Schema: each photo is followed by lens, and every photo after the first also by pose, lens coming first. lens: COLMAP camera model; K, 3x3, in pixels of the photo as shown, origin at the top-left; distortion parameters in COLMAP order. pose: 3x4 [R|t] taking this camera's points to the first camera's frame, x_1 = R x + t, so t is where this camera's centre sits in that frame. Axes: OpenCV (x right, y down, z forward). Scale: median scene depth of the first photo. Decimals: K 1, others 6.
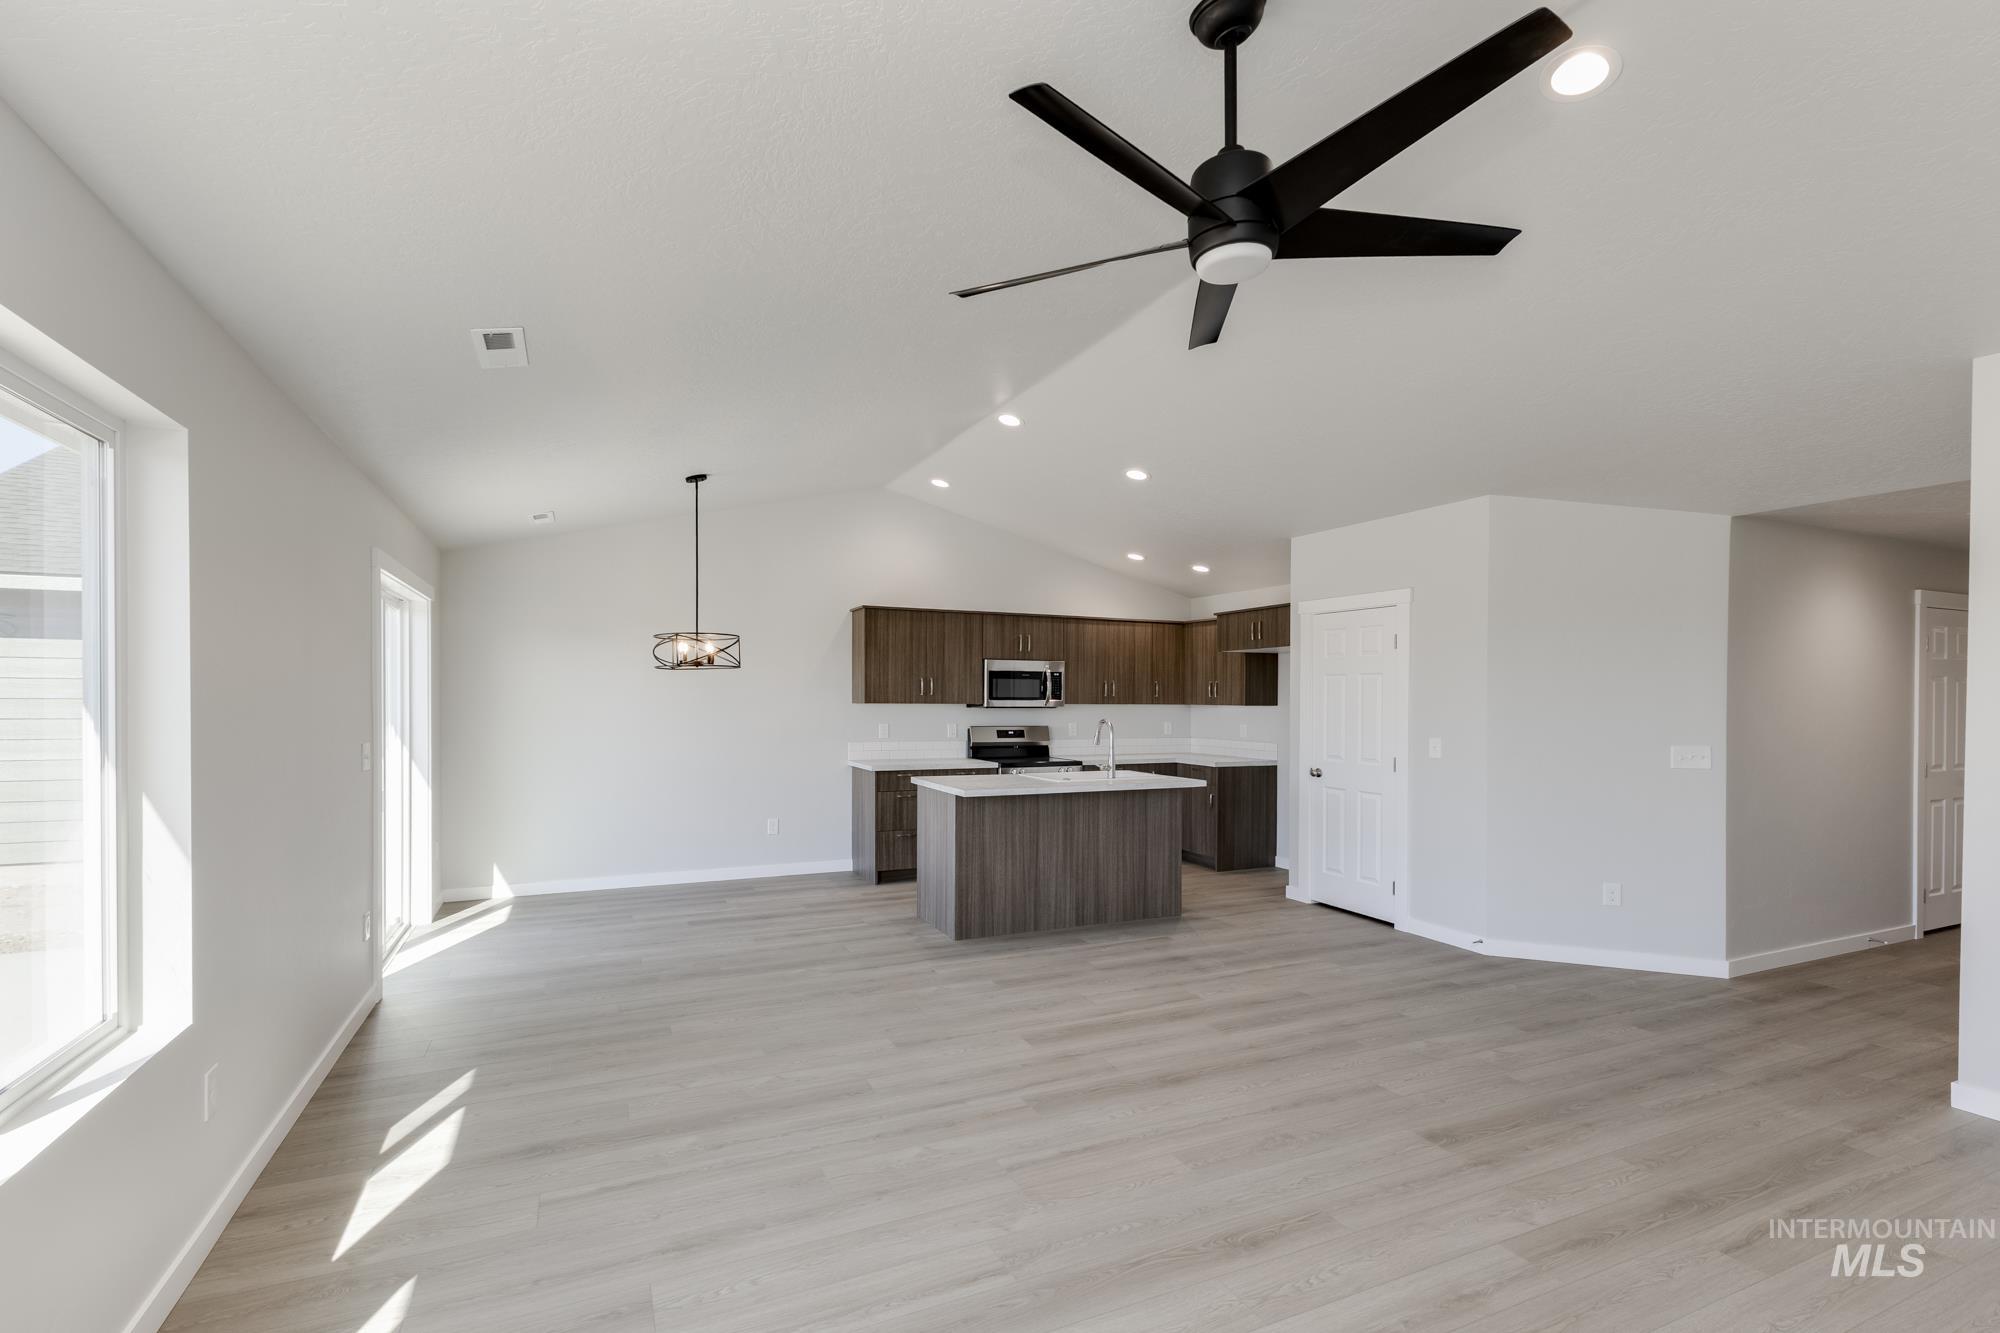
lens RADIAL K [[949.6, 0, 1049.4], [0, 949.6, 705.6], [0, 0, 1]] dist [0.004031, 0.000222]
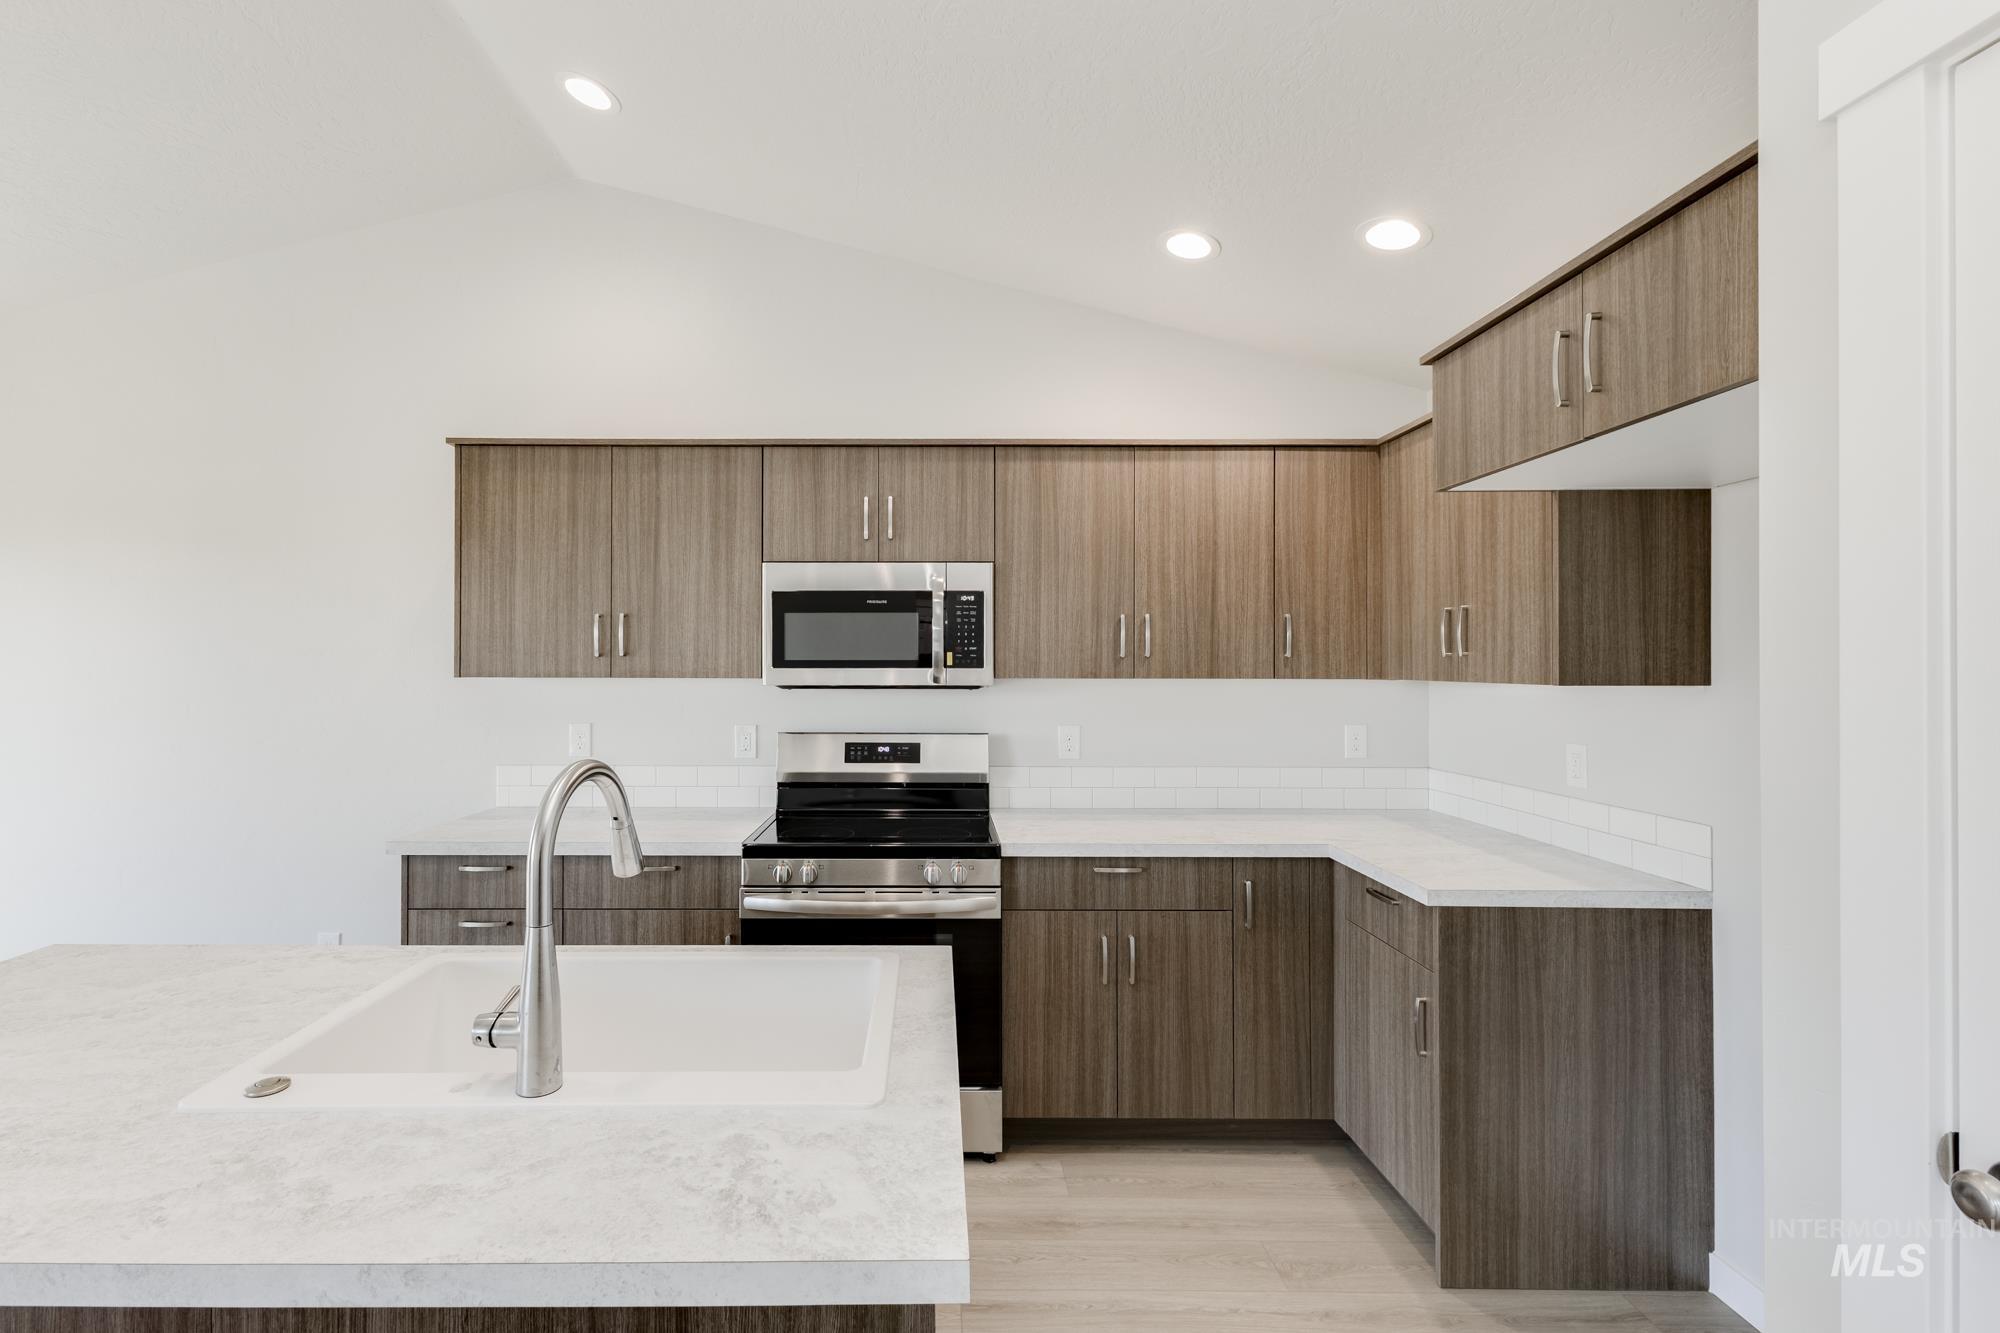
lens RADIAL K [[932.7, 0, 990.7], [0, 932.7, 662.2], [0, 0, 1]] dist [0.011217, -0.000680]
pose [[0.899211, -0.005765, -0.437477, 0.217638], [0.000751, 0.999932, -0.011634, -0.004721], [0.437514, 0.010133, 0.899155, 0.844083]]
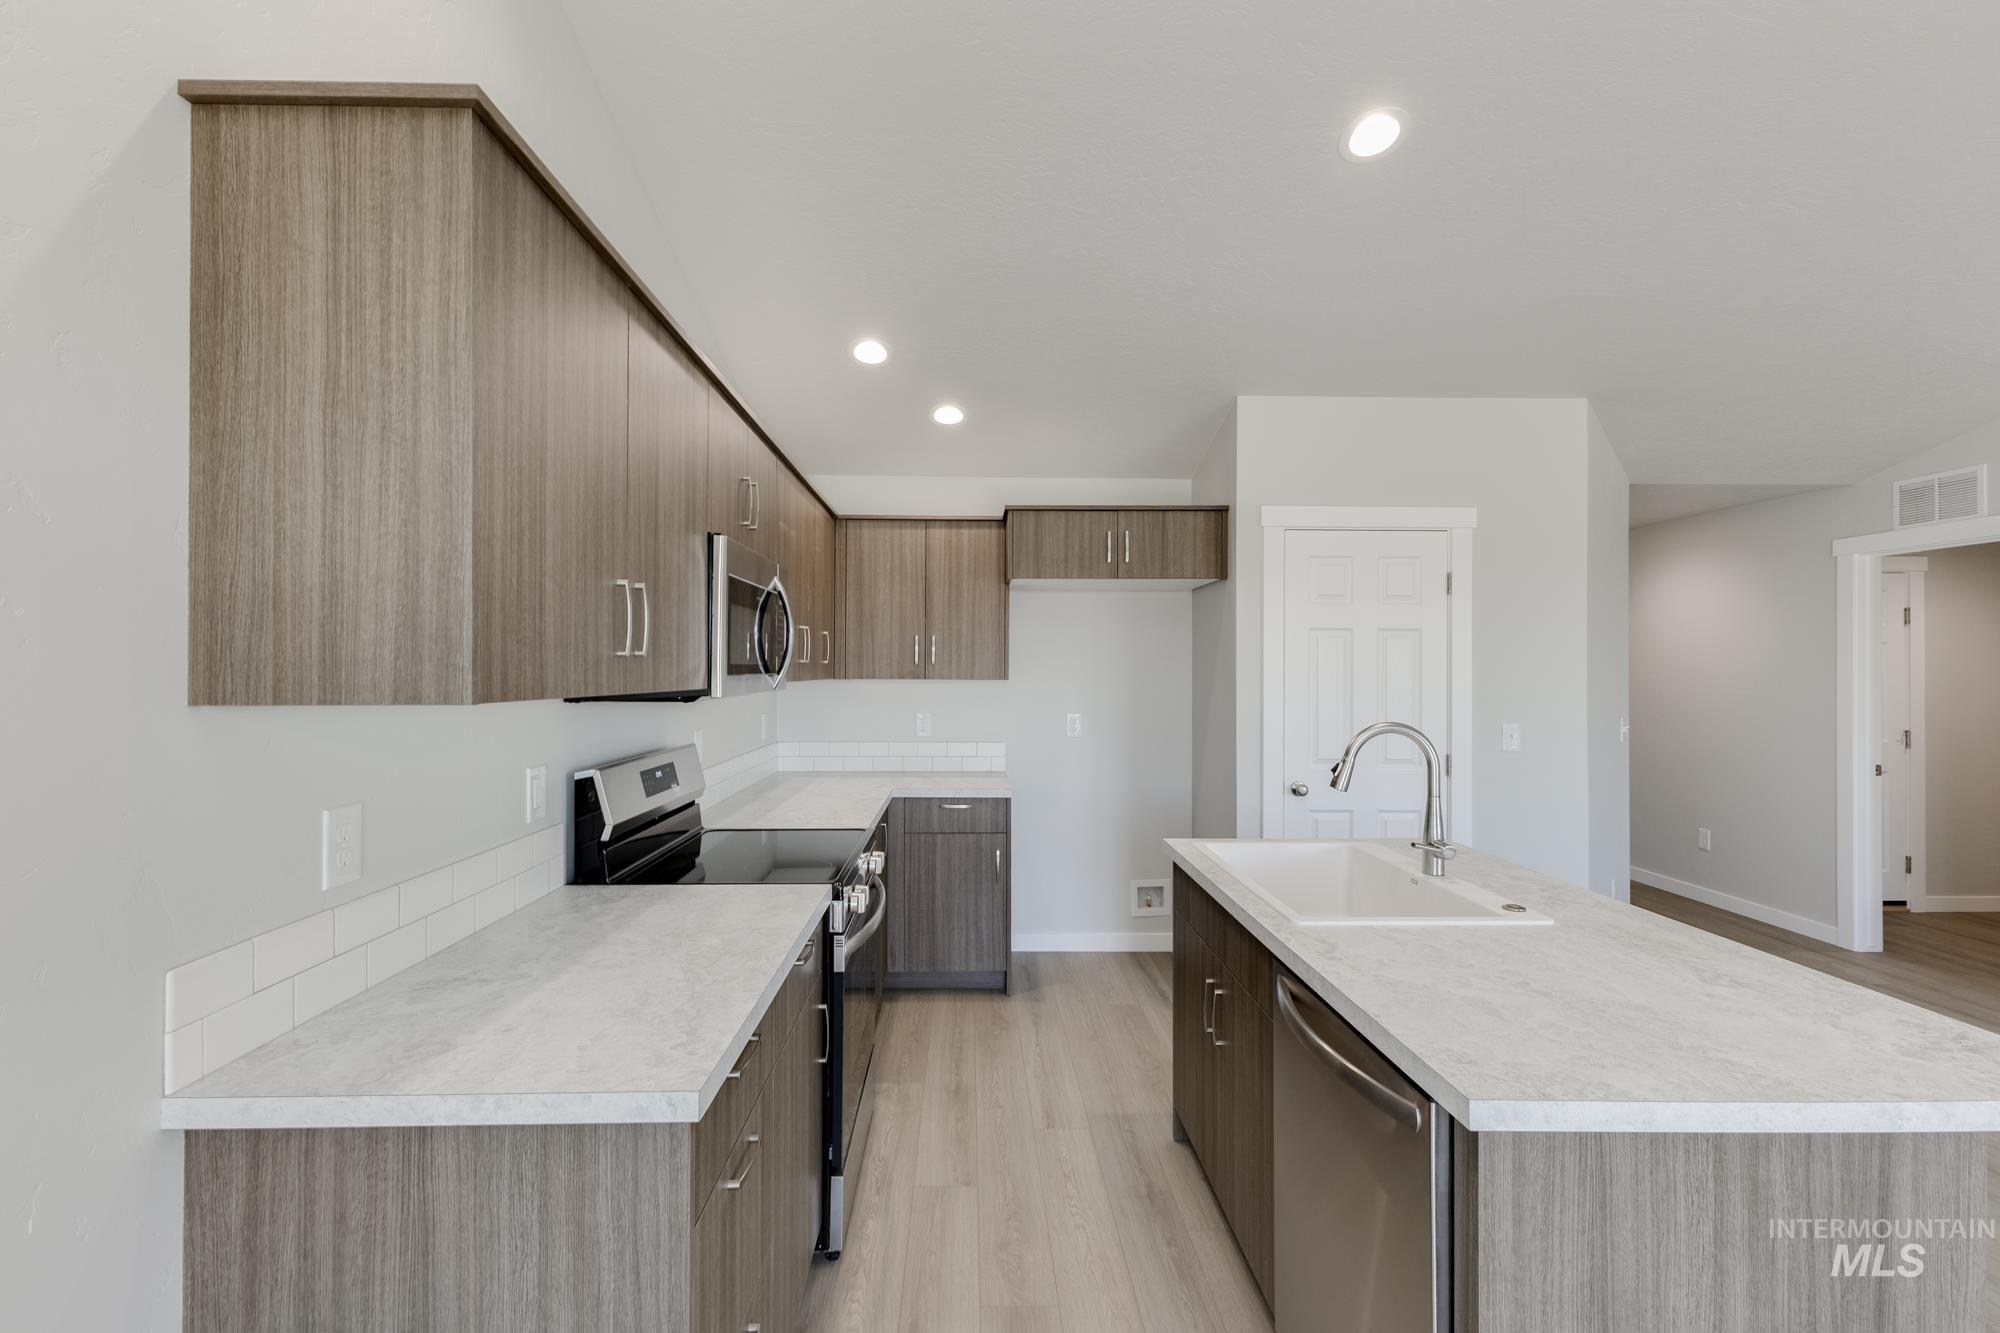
lens RADIAL K [[891.3, 0, 969.7], [0, 891.3, 665.3], [0, 0, 1]] dist [0.083654, -0.000042]
pose [[0.431031, -0.002904, 0.902332, -0.345450], [0.010272, 0.999946, -0.001689, -0.009491], [-0.902278, 0.009997, 0.431038, 0.975706]]
